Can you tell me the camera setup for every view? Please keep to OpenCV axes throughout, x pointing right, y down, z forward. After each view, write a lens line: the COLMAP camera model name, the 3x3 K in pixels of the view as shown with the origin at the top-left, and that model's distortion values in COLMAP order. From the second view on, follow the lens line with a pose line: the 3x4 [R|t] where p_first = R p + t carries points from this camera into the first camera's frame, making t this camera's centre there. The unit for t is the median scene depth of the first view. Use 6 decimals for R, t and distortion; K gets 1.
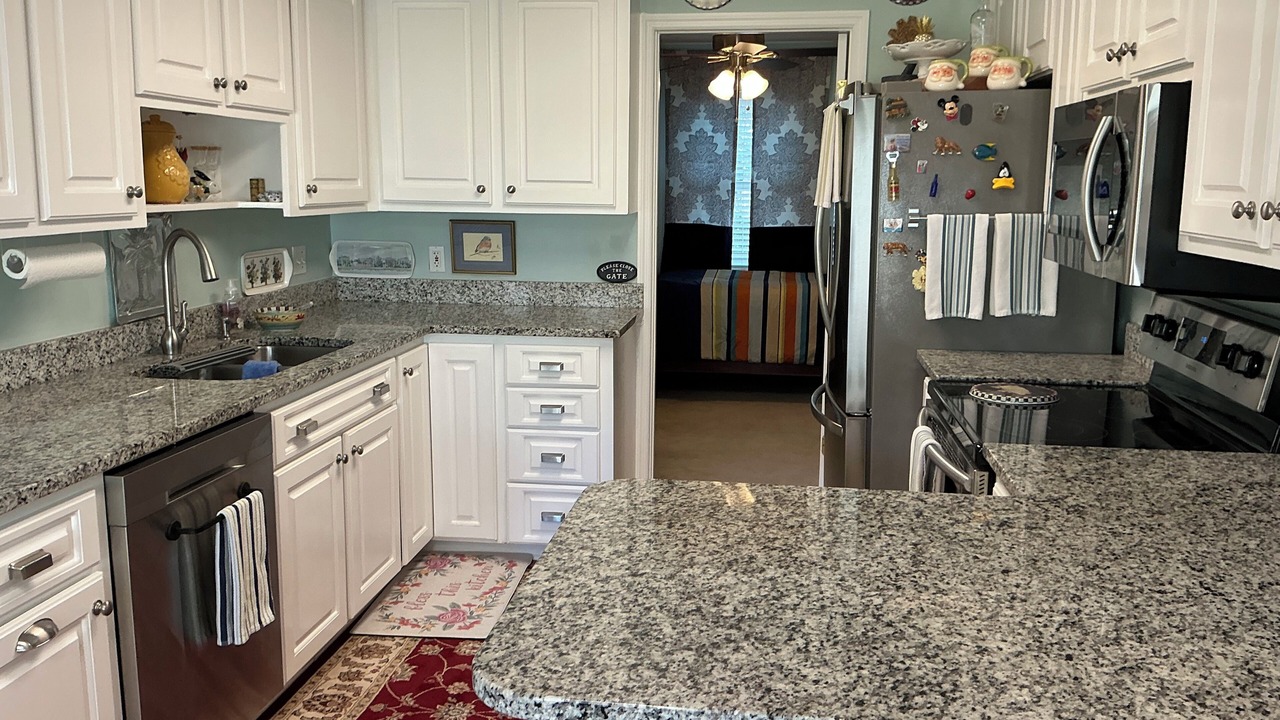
lens RADIAL K [[1098.7, 0, 637.4], [0, 1098.7, 365.1], [0, 0, 1]] dist [0.015636, -0.020907]
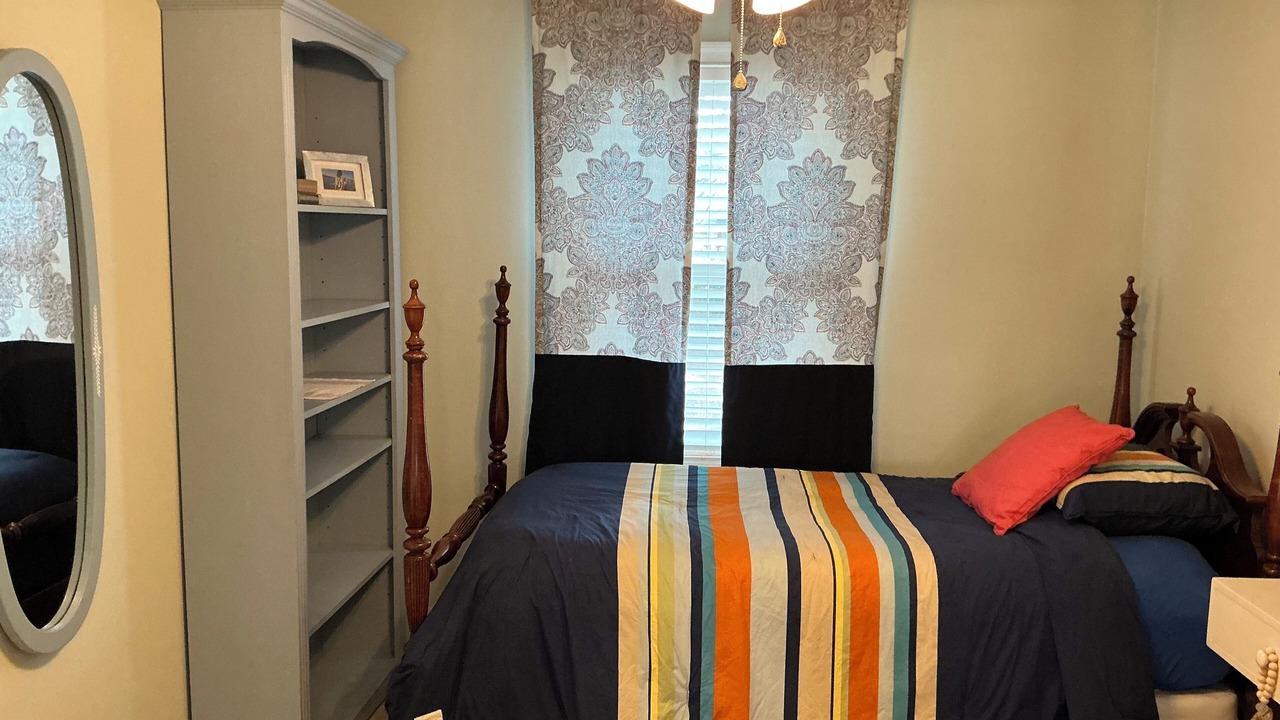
lens RADIAL K [[1098.7, 0, 645.2], [0, 1098.7, 354.8], [0, 0, 1]] dist [0.015636, -0.020907]
pose [[0.995702, -0.002613, 0.092578, 0.028889], [0.007038, 0.998846, -0.047500, -0.109461], [-0.092347, 0.047947, 0.994572, 0.562055]]
